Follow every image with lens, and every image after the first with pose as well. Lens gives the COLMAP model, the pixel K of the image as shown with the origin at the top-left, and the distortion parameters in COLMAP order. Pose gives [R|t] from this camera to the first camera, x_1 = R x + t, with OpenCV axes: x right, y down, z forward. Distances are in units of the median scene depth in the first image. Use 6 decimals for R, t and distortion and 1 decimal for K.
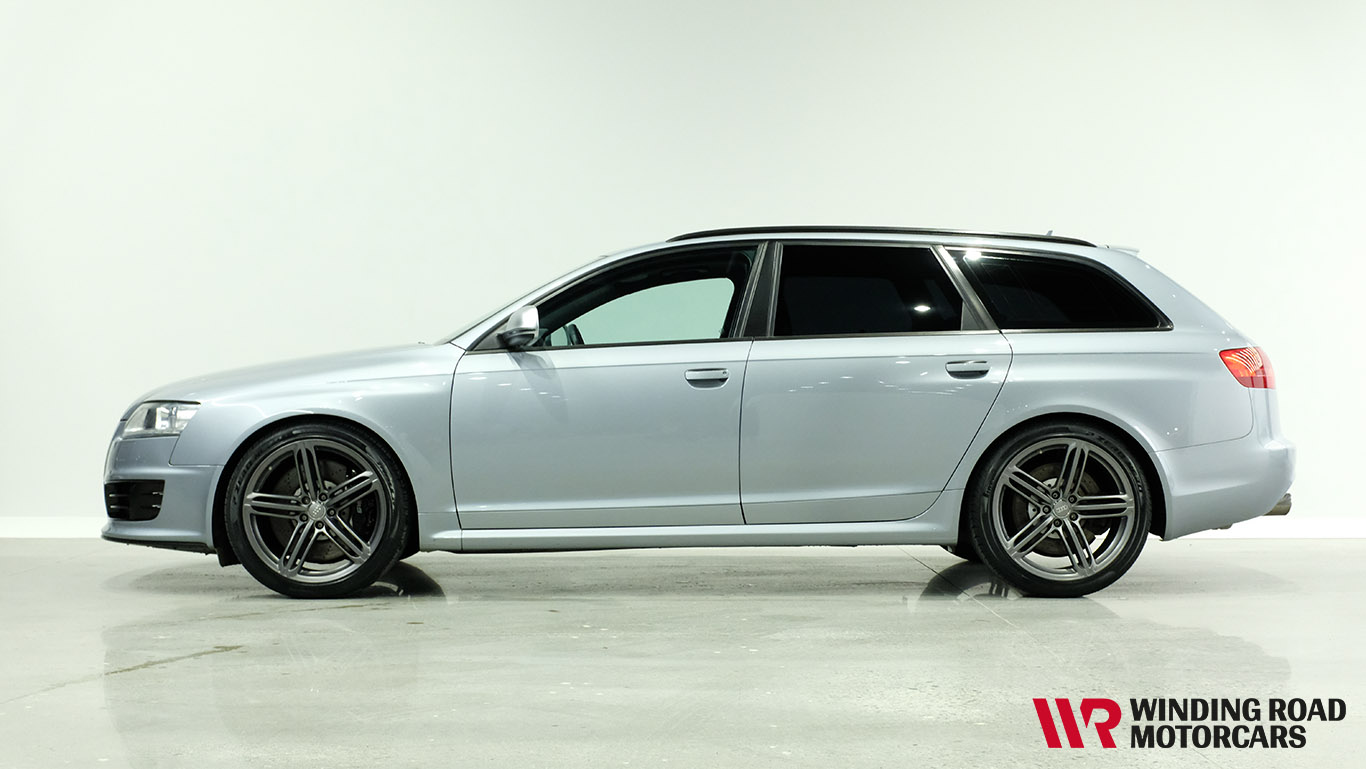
lens RADIAL K [[2062.1, 0, 683.0], [0, 2062.1, 384.5], [0, 0, 1]] dist [-0.054646, -0.059992]
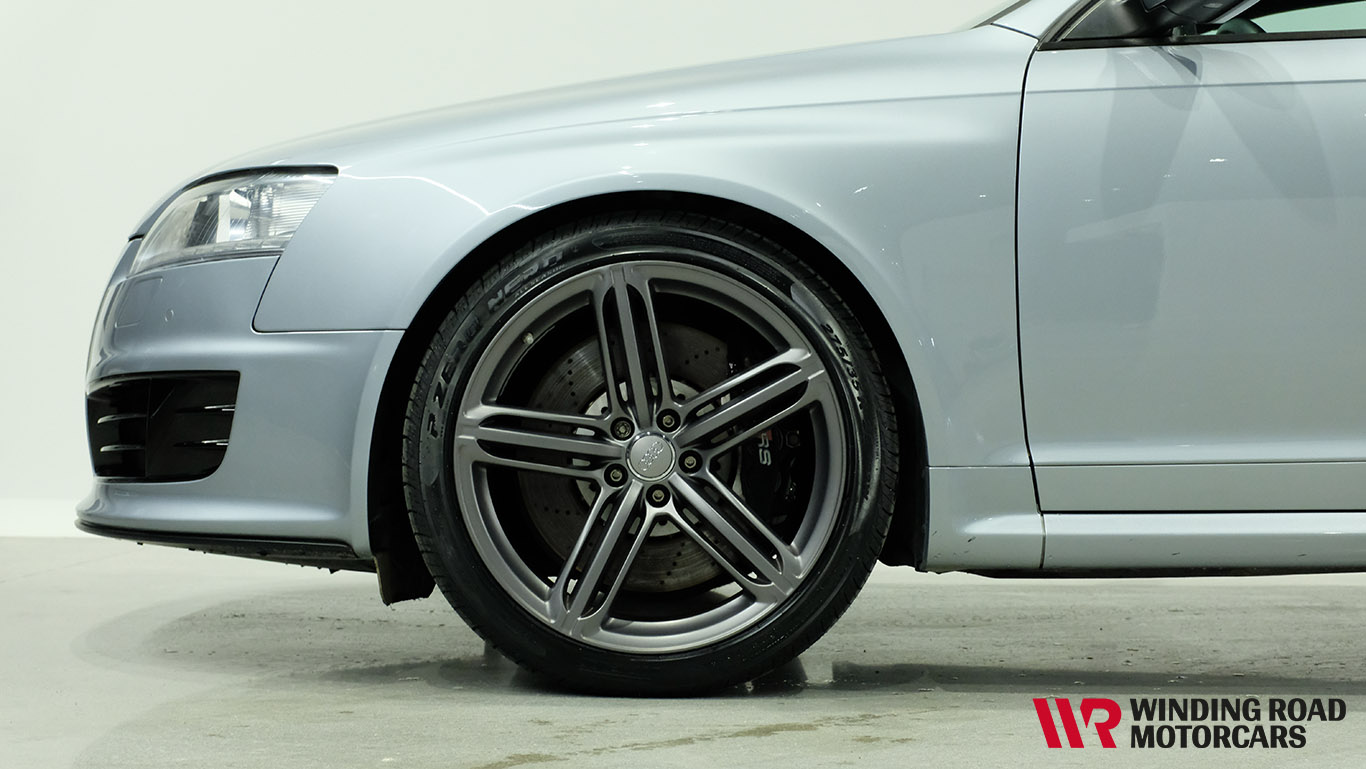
lens RADIAL K [[2062.1, 0, 683.0], [0, 2062.1, 384.5], [0, 0, 1]] dist [-0.054646, -0.059992]
pose [[0.999809, 0.011870, -0.015523, -0.166643], [-0.012002, 0.999892, -0.008440, 0.051406], [0.015421, 0.008625, 0.999844, 0.629884]]
